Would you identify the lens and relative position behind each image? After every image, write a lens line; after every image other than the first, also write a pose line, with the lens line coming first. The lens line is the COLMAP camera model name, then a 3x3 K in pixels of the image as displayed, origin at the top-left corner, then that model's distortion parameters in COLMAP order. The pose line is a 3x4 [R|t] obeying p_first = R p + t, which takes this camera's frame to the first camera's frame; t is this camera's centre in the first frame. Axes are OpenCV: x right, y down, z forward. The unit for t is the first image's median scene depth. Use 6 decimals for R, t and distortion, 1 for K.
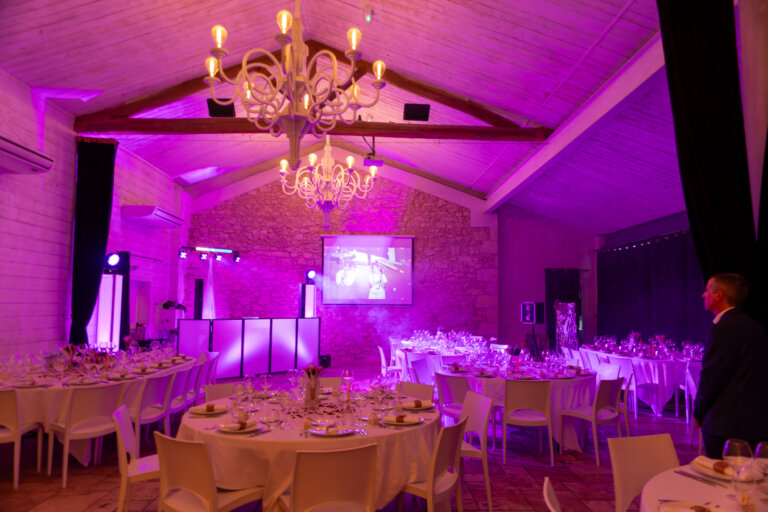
lens RADIAL K [[510.5, 0, 384.6], [0, 510.5, 258.2], [0, 0, 1]] dist [0.000171, 0.003838]
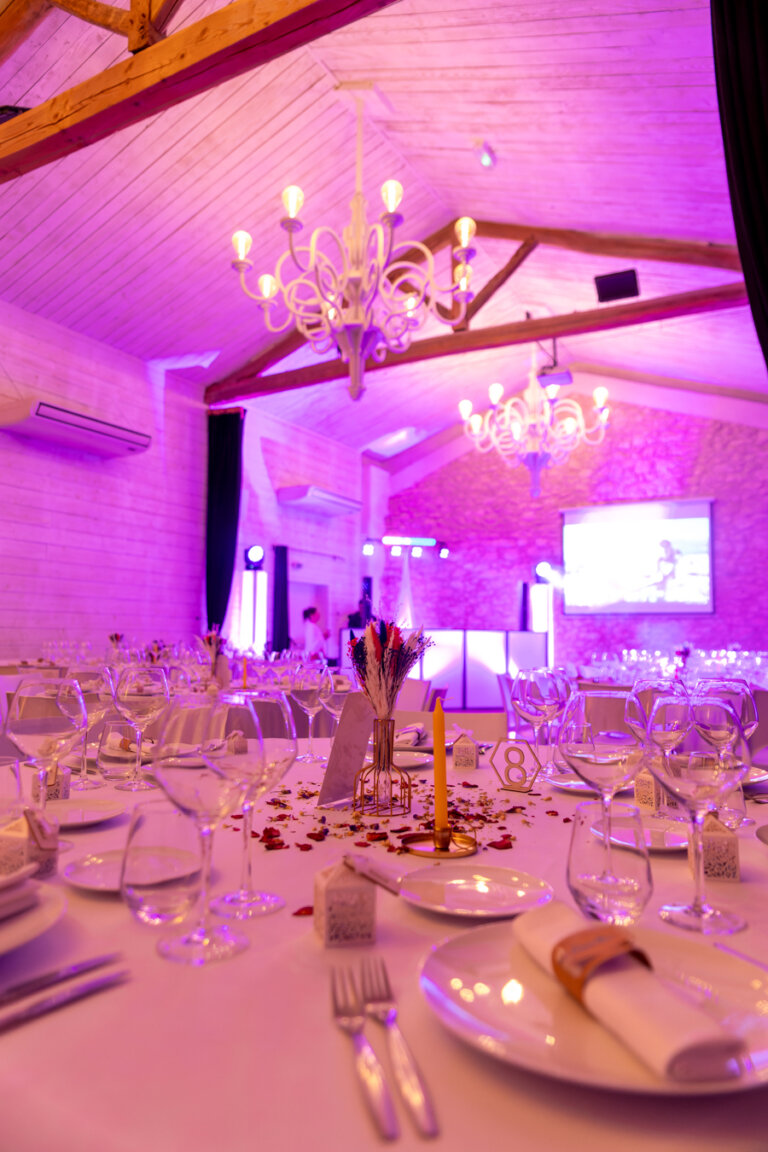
lens RADIAL K [[765.8, 0, 384.8], [0, 765.8, 581.3], [0, 0, 1]] dist [0.000171, 0.003838]
pose [[0.852364, -0.038444, -0.521534, 0.289960], [0.041604, 0.999118, -0.005654, 0.064134], [0.521292, -0.016878, 0.853212, 0.056285]]
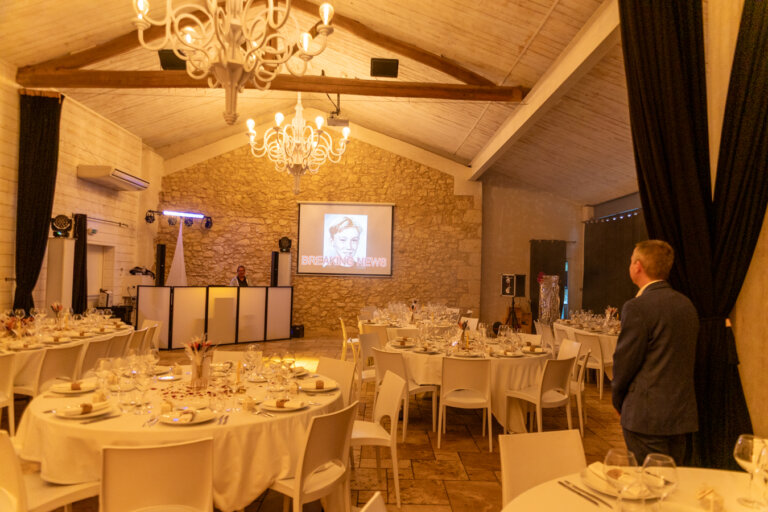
lens RADIAL K [[510.5, 0, 385.2], [0, 510.5, 255.3], [0, 0, 1]] dist [0.000171, 0.003838]
pose [[0.999817, 0.016528, -0.009596, 0.077149], [-0.016006, 0.998515, 0.052076, 0.005666], [0.010443, -0.051913, 0.998597, 0.054910]]
